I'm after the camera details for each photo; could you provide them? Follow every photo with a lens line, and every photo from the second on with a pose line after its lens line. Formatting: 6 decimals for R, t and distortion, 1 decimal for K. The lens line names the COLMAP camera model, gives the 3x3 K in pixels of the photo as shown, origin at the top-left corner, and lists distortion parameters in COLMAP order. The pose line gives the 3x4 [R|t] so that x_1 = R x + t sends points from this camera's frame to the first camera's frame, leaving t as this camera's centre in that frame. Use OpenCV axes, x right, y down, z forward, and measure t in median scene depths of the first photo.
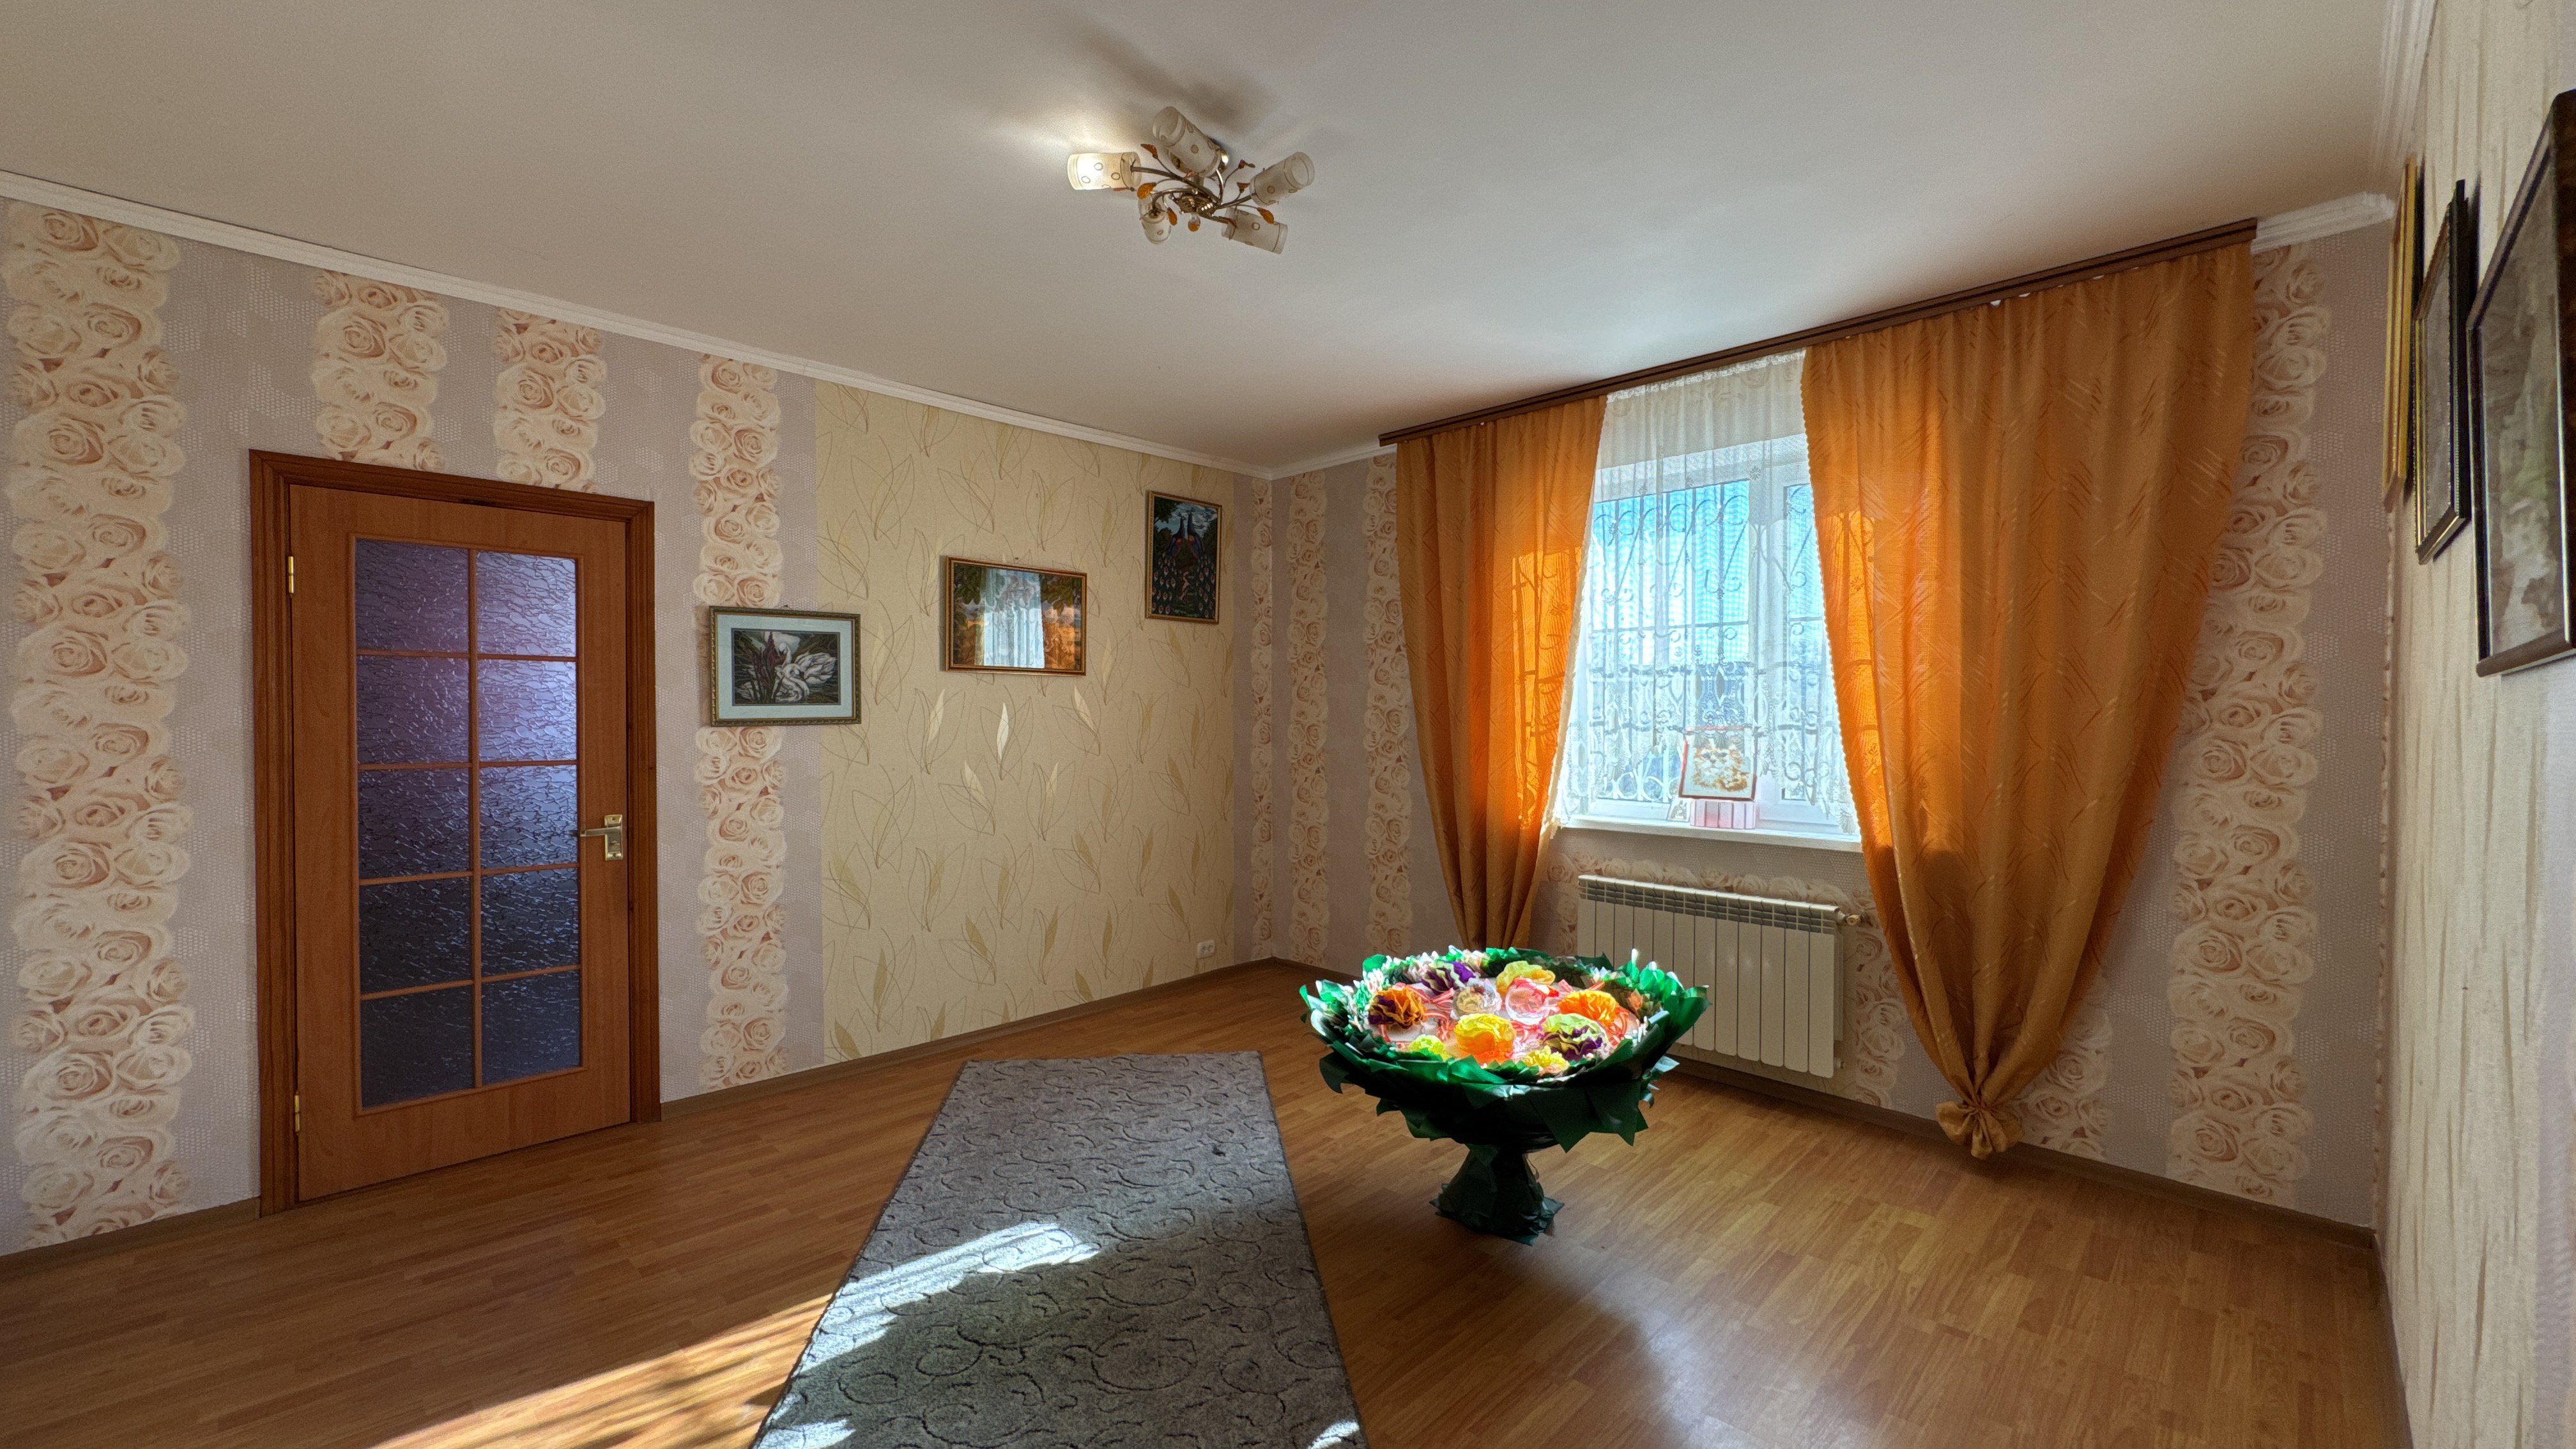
lens RADIAL K [[1036.8, 0, 1303.7], [0, 1036.8, 724.5], [0, 0, 1]] dist [-0.002542, 0.000145]
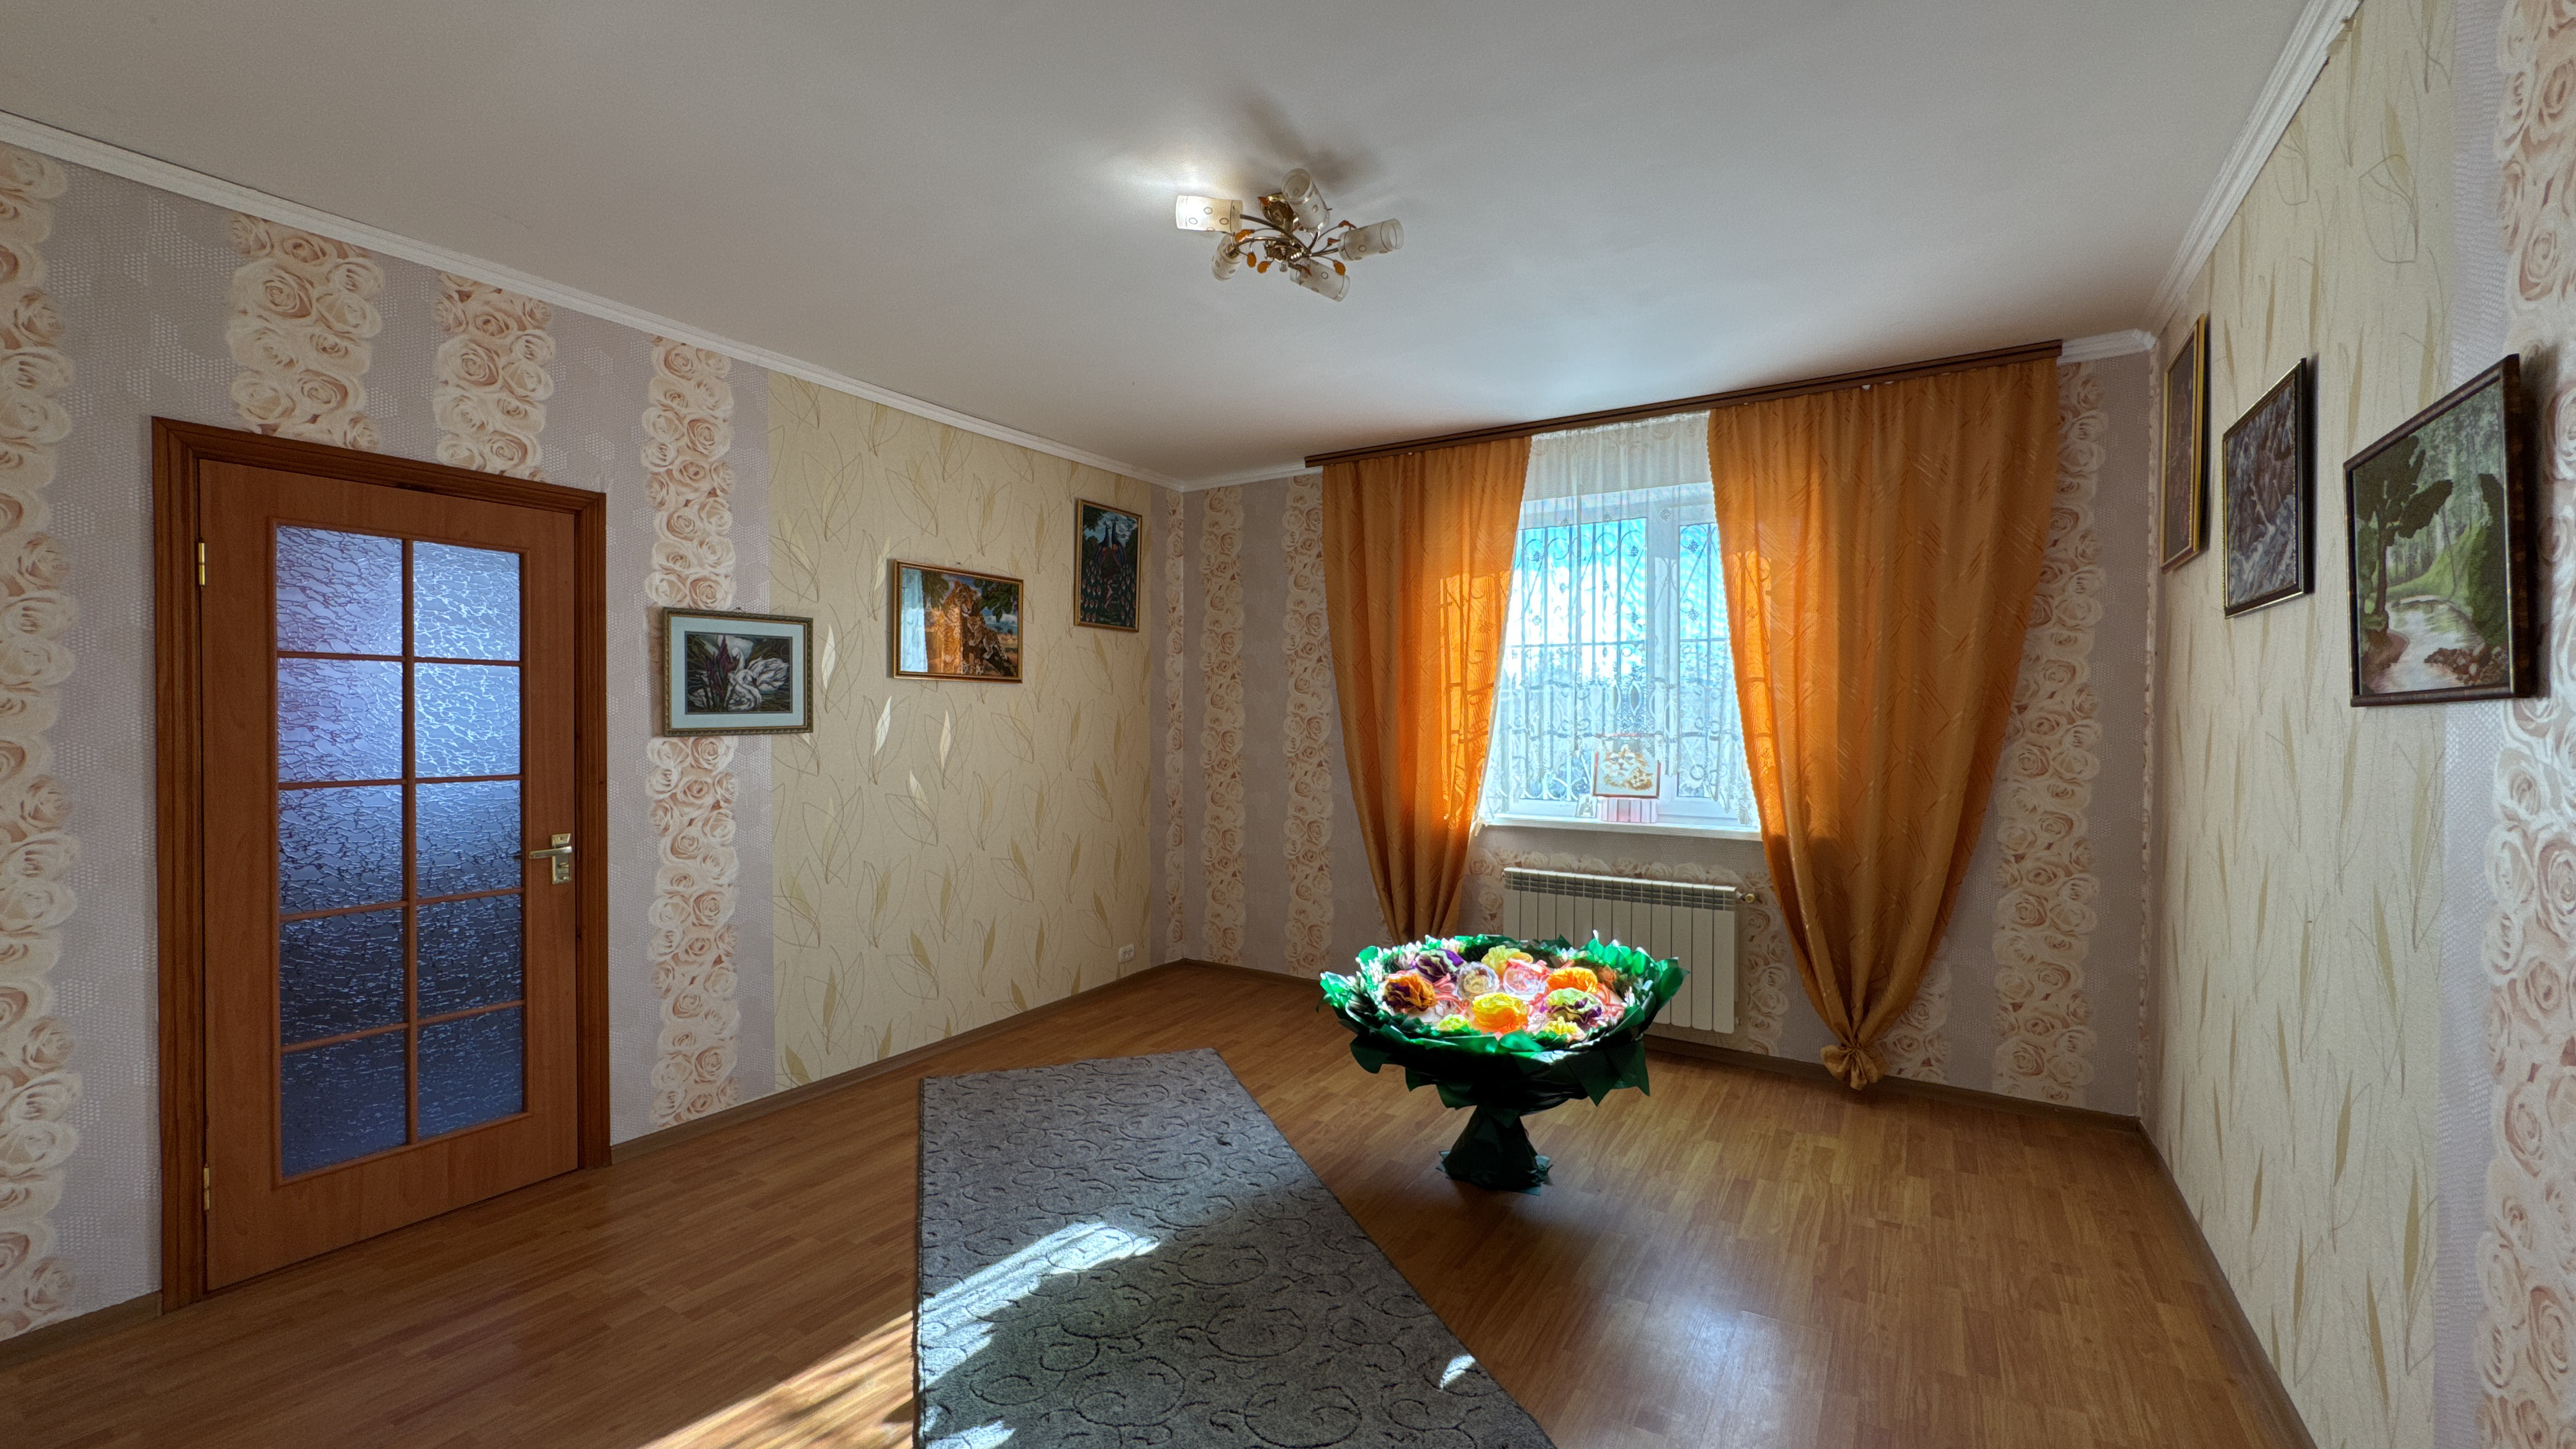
lens RADIAL K [[1036.8, 0, 1303.7], [0, 1036.8, 724.5], [0, 0, 1]] dist [-0.002542, 0.000145]
pose [[0.974861, -0.000532, 0.222815, -0.246809], [0.000926, 0.999998, -0.001666, -0.007830], [-0.222814, 0.001830, 0.974859, -0.039720]]
